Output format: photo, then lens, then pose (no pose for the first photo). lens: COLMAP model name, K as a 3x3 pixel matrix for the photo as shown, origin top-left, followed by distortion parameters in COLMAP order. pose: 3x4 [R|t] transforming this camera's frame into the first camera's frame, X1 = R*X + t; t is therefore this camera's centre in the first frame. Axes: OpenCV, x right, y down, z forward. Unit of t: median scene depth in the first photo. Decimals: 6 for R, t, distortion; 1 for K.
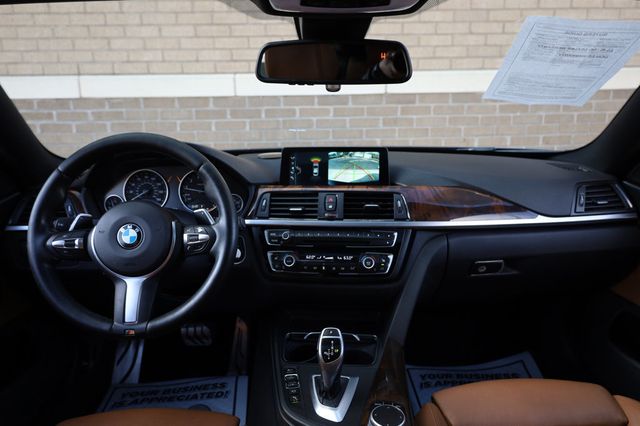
lens RADIAL K [[440.0, 0, 324.7], [0, 440.0, 228.0], [0, 0, 1]] dist [-0.000336, -0.000160]
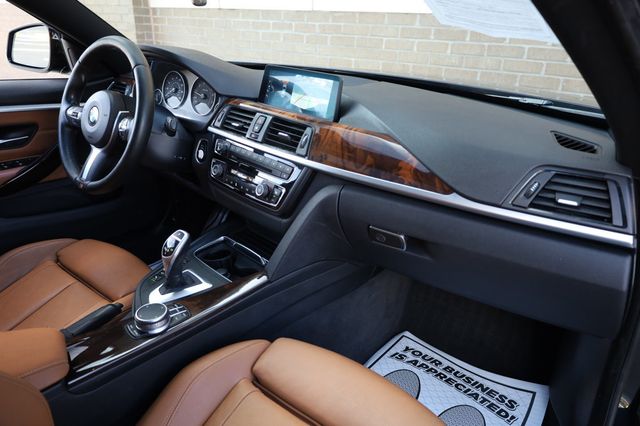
lens RADIAL K [[440.0, 0, 324.7], [0, 440.0, 228.0], [0, 0, 1]] dist [-0.000336, -0.000160]
pose [[0.759354, 0.311813, -0.571099, 0.277923], [-0.216597, 0.948775, 0.230024, -0.034713], [0.613569, -0.050972, 0.787994, 0.105471]]
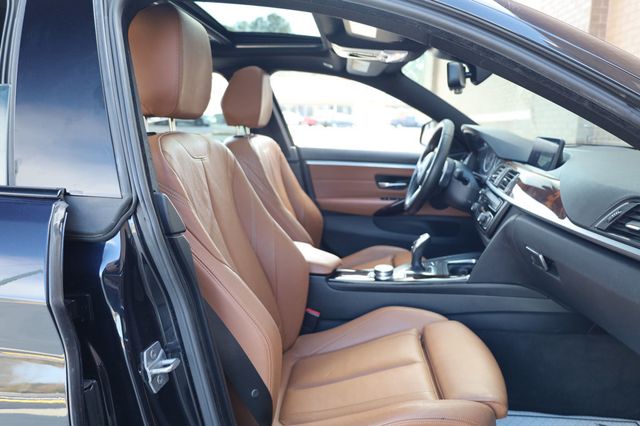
lens RADIAL K [[440.0, 0, 324.7], [0, 440.0, 228.0], [0, 0, 1]] dist [-0.000336, -0.000160]
pose [[-0.117563, 0.238790, -0.963928, 0.511109], [-0.254178, 0.931091, 0.261656, -0.042968], [0.959986, 0.275770, -0.048767, 0.211900]]
